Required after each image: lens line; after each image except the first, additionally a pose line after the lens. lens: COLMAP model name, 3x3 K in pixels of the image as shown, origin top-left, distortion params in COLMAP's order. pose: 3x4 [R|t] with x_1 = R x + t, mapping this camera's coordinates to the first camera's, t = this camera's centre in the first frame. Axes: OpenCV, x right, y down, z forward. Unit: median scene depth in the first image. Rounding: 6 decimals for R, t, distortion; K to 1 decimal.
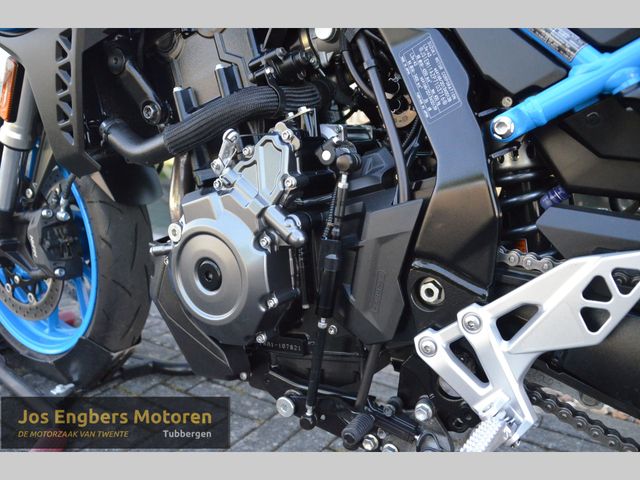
lens RADIAL K [[560.7, 0, 319.7], [0, 560.7, 247.7], [0, 0, 1]] dist [-0.139874, 0.074166]
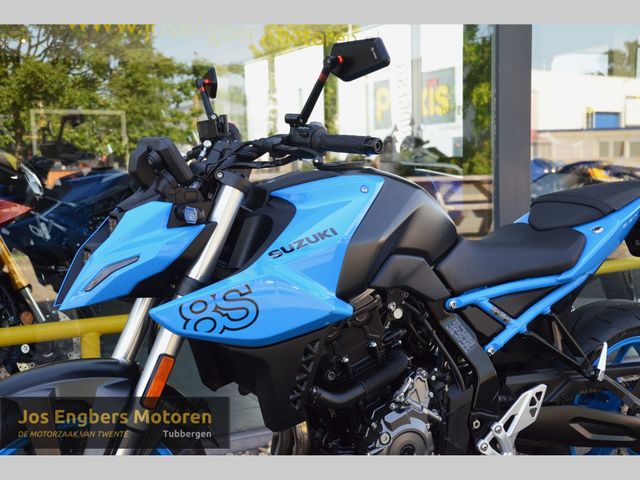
lens RADIAL K [[848.7, 0, 320.0], [0, 848.7, 240.0], [0, 0, 1]] dist [0.099796, 0.094701]
pose [[0.507210, -0.126314, 0.852516, -2.921042], [0.221645, 0.975046, 0.012599, -0.814345], [-0.832834, 0.182566, 0.522550, -0.447433]]
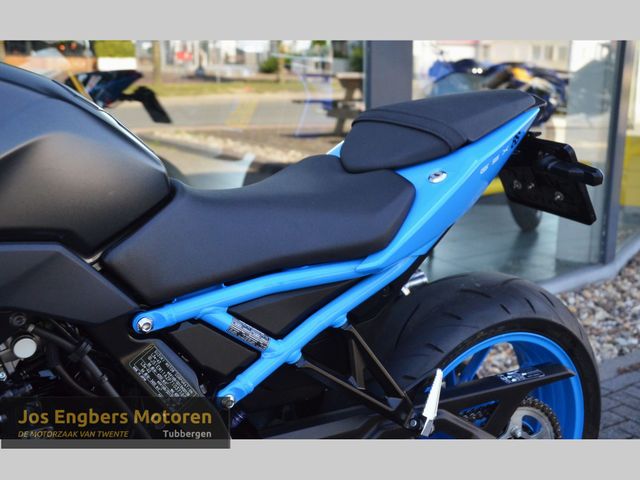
lens RADIAL K [[738.6, 0, 340.5], [0, 738.6, 240.7], [0, 0, 1]] dist [0.010106, 0.019861]
pose [[0.450991, -0.248787, 0.857153, -0.905610], [0.201915, 0.963907, 0.173535, -0.757346], [-0.869389, 0.094809, 0.484947, -0.183139]]
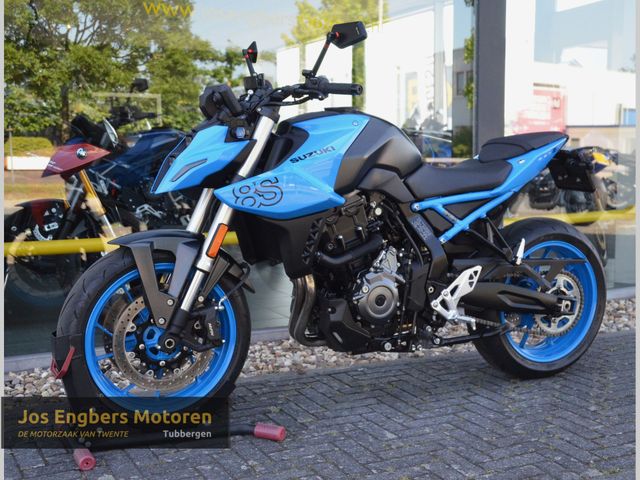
lens RADIAL K [[863.8, 0, 351.5], [0, 863.8, 240.7], [0, 0, 1]] dist [0.022200, 0.038723]
pose [[0.508058, -0.123575, 0.852412, -4.269768], [0.202721, 0.979009, 0.021101, -0.400419], [-0.837127, 0.162081, 0.522445, -1.331115]]
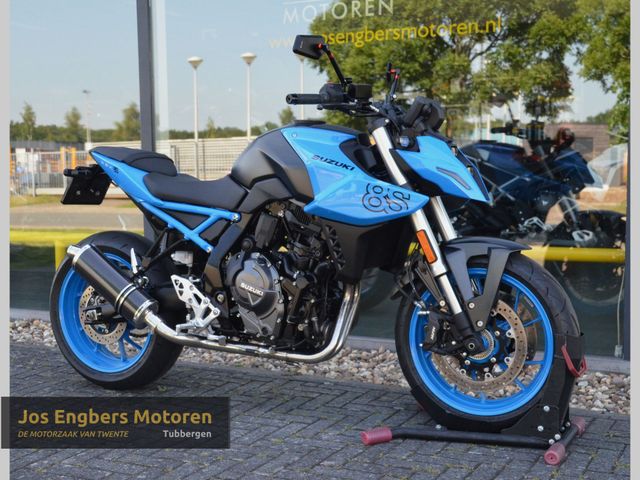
lens RADIAL K [[858.7, 0, 320.0], [0, 858.7, 240.0], [0, 0, 1]] dist [-0.011026, 0.000993]
pose [[0.996310, -0.054184, 0.066557, 0.328288], [0.062663, 0.989167, -0.132745, 0.406564], [-0.058643, 0.136425, 0.988913, -4.048052]]
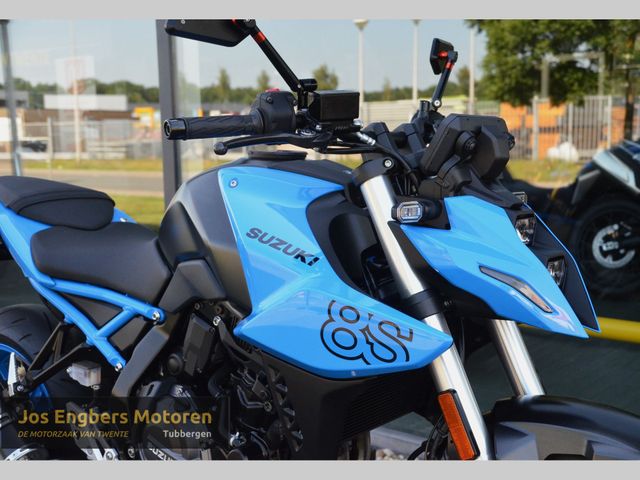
lens RADIAL K [[862.8, 0, 338.8], [0, 862.8, 239.4], [0, 0, 1]] dist [-0.021891, 0.519664]
pose [[0.992134, -0.038956, -0.118961, 1.159287], [0.027435, 0.994907, -0.096996, -0.386301], [0.122134, 0.092969, 0.988150, -1.908000]]
